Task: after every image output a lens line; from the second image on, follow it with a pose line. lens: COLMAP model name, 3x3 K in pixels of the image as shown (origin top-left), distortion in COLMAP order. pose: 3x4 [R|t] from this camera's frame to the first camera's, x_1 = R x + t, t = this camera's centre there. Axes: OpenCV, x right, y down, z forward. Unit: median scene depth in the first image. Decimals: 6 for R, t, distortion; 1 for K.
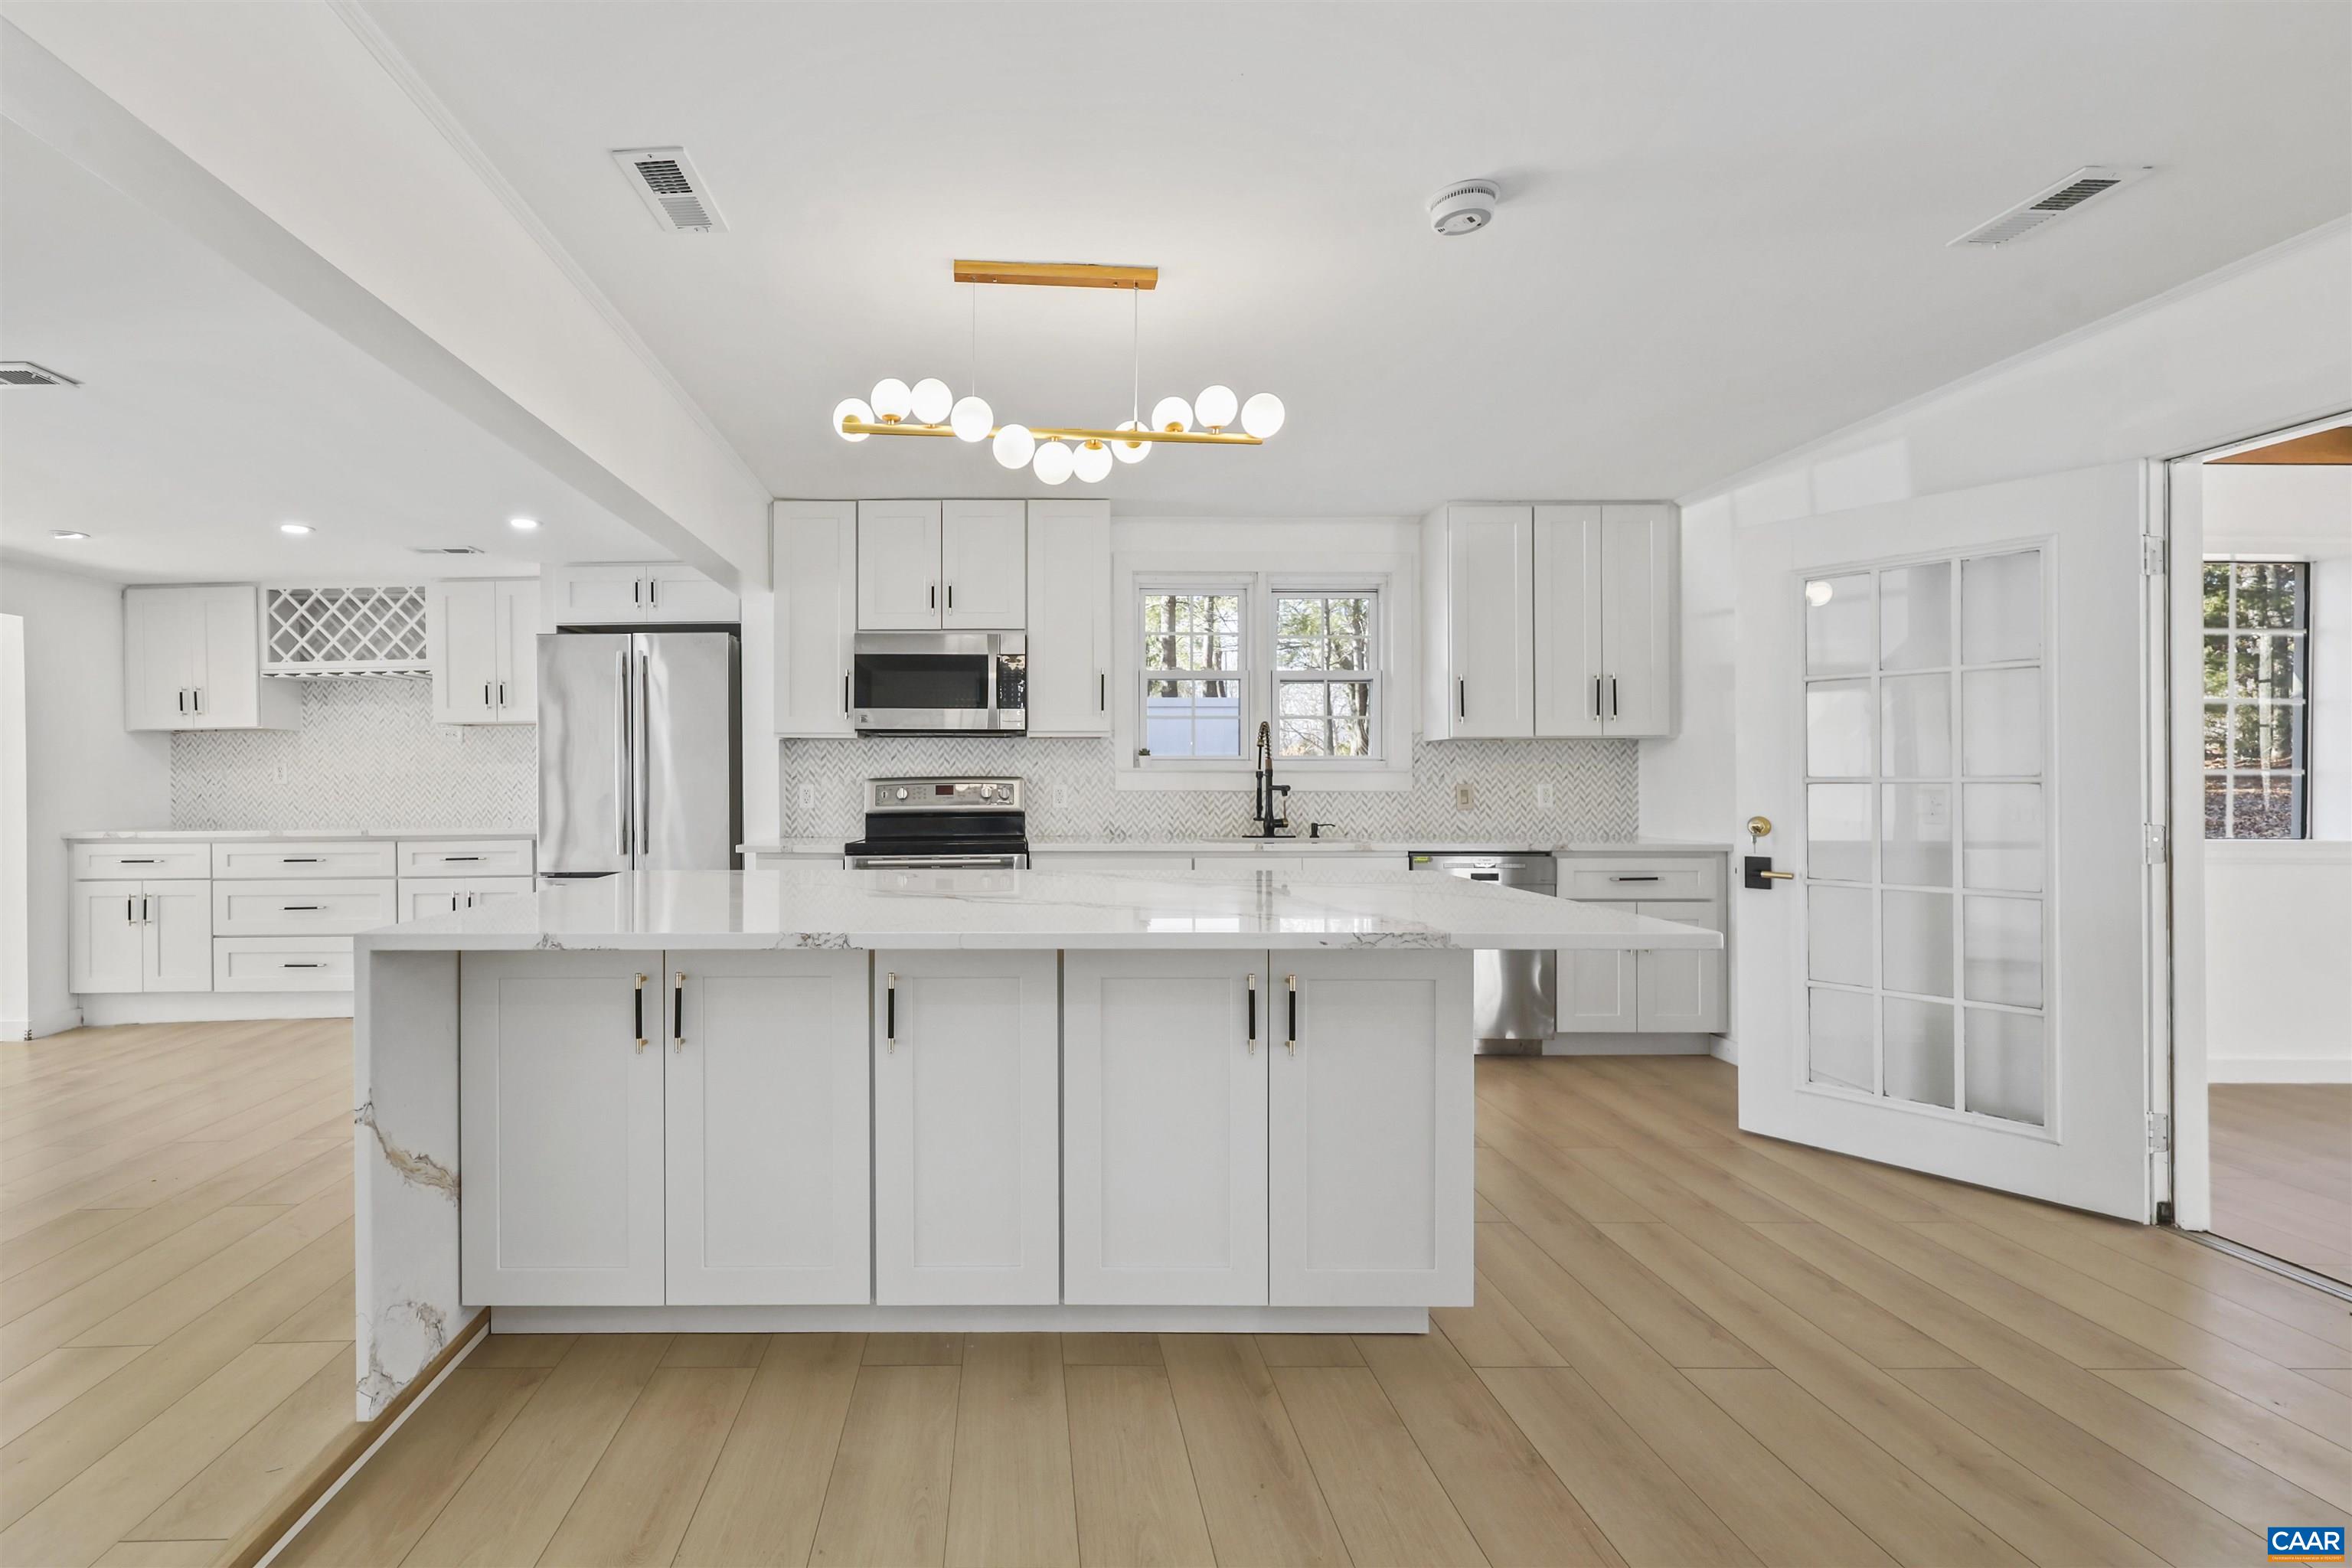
lens RADIAL K [[908.3, 0, 1175.7], [0, 908.3, 775.1], [0, 0, 1]] dist [-0.001382, -0.000411]
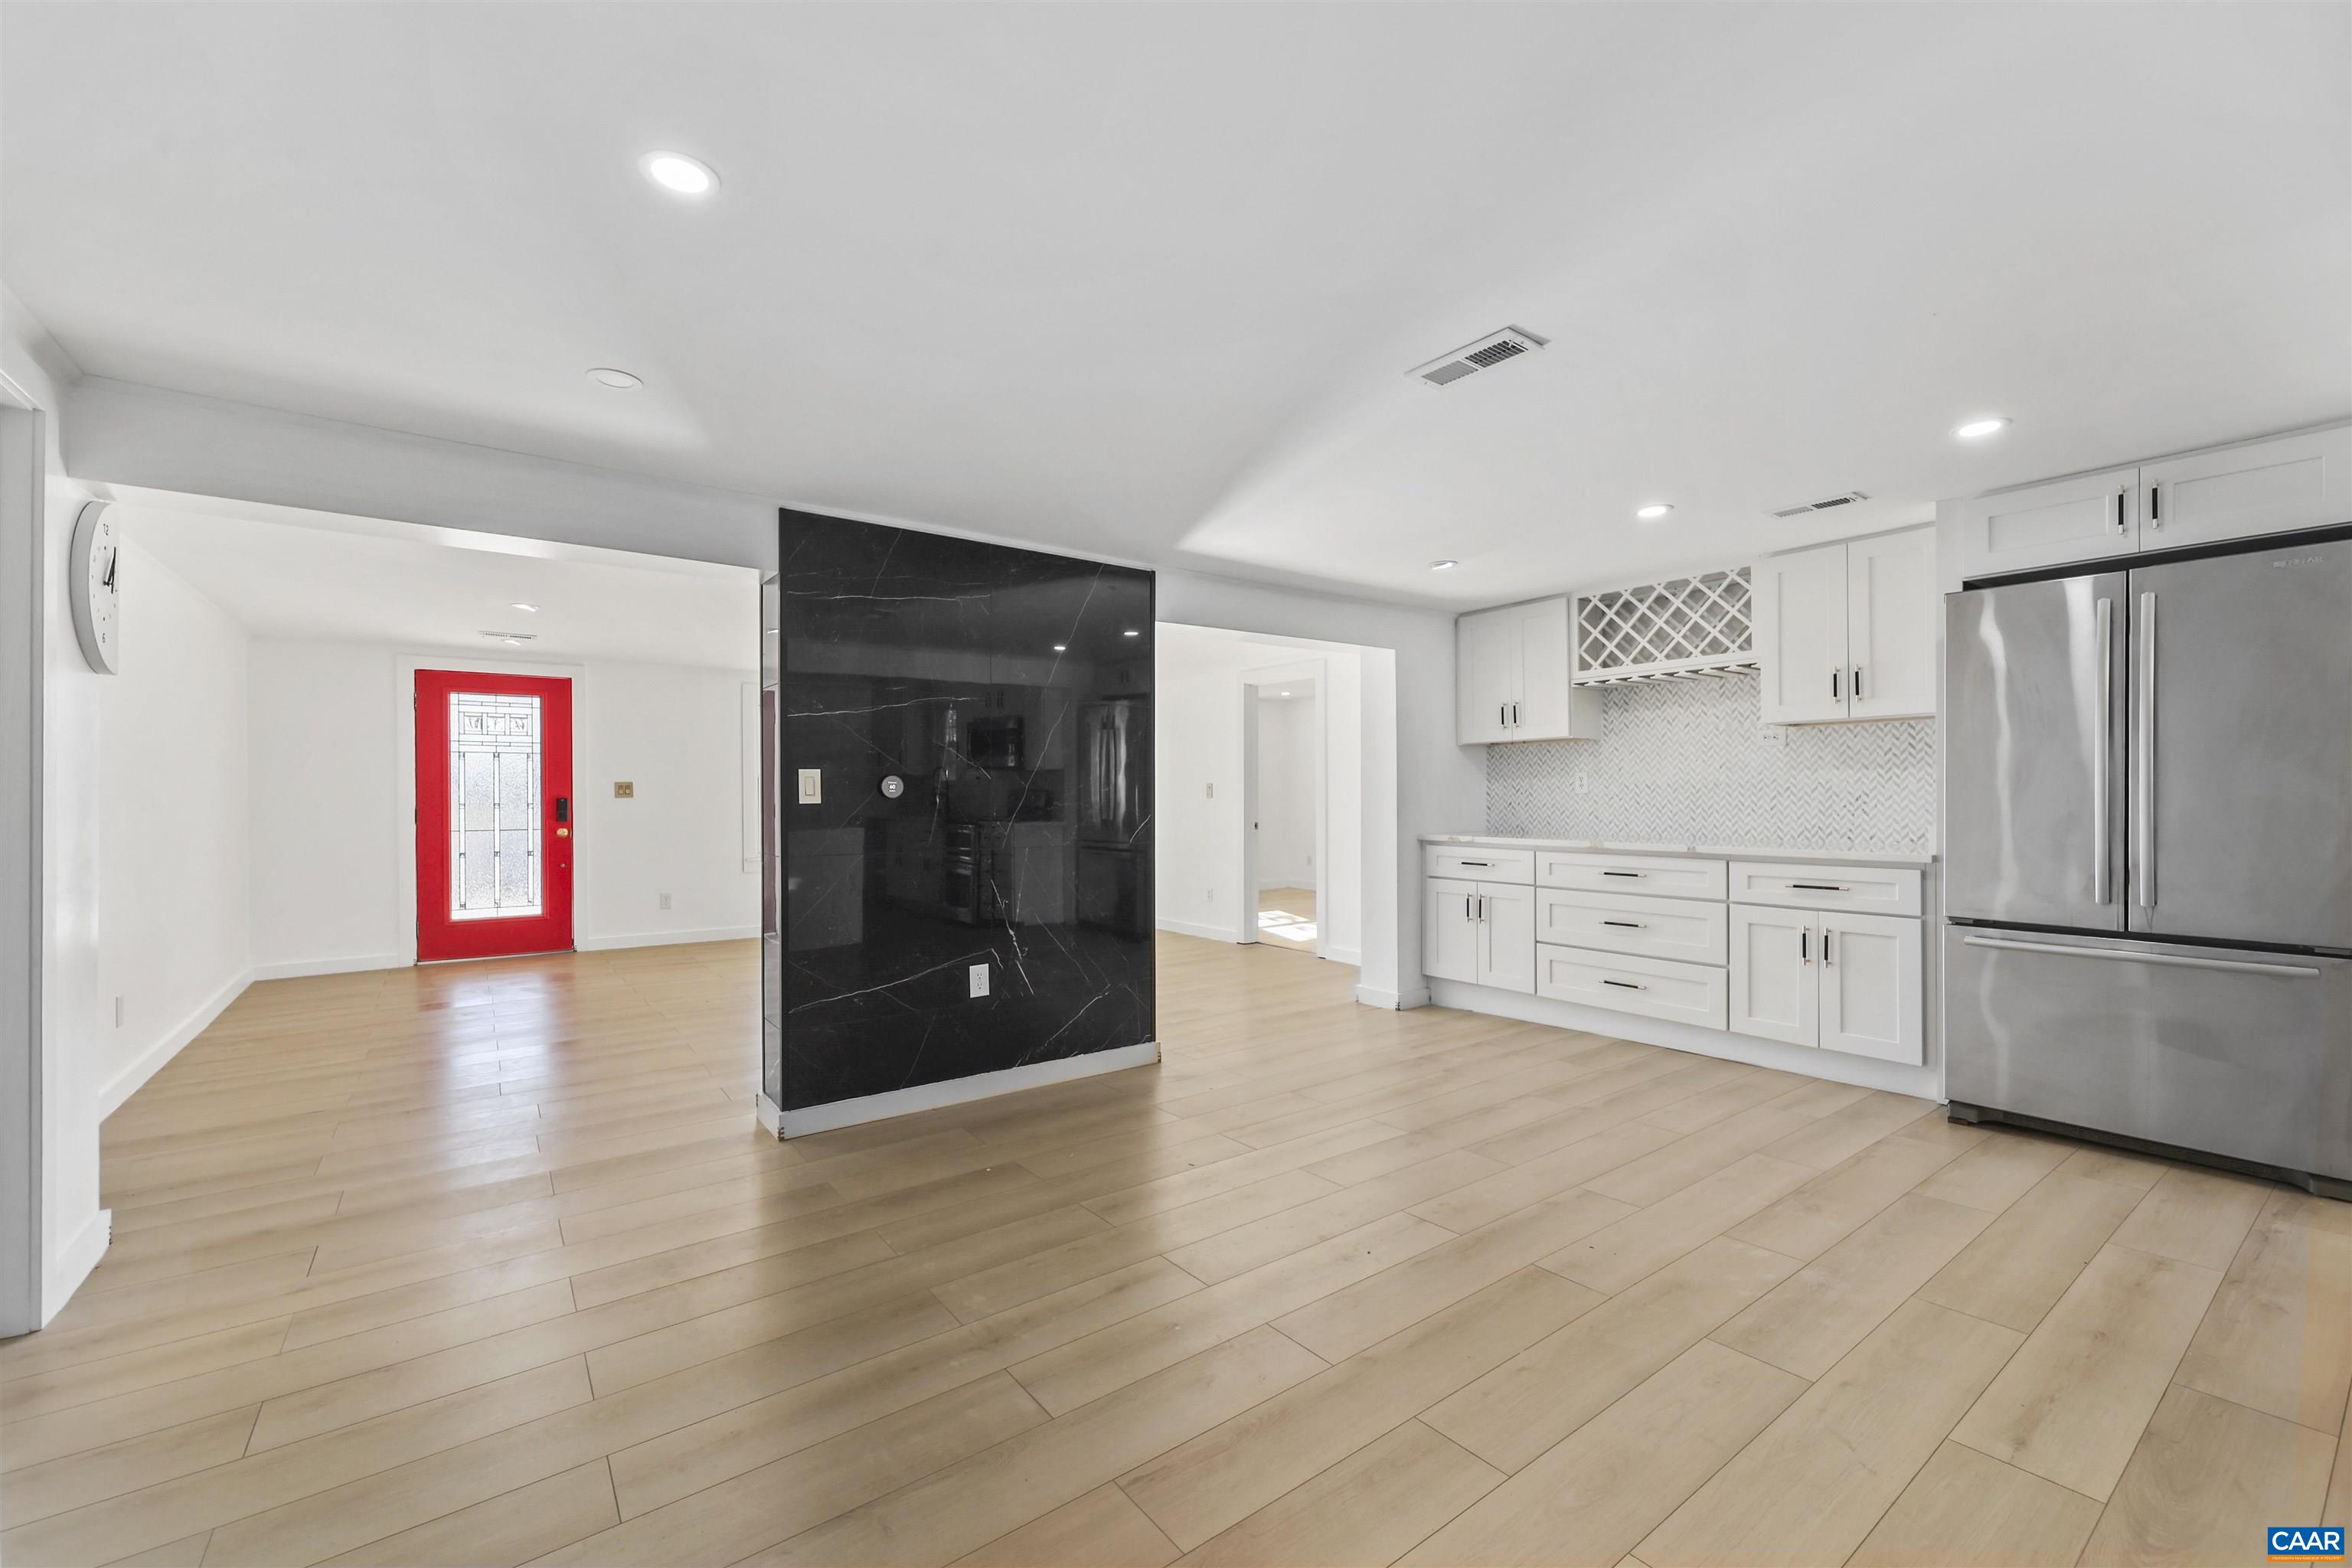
lens RADIAL K [[961.0, 0, 1173.8], [0, 961.0, 787.8], [0, 0, 1]] dist [0.005239, 0.000354]
pose [[0.592798, 0.002082, -0.805348, -0.415292], [-0.005172, 0.999986, -0.001222, 0.006762], [0.805334, 0.004890, 0.592801, 0.018411]]
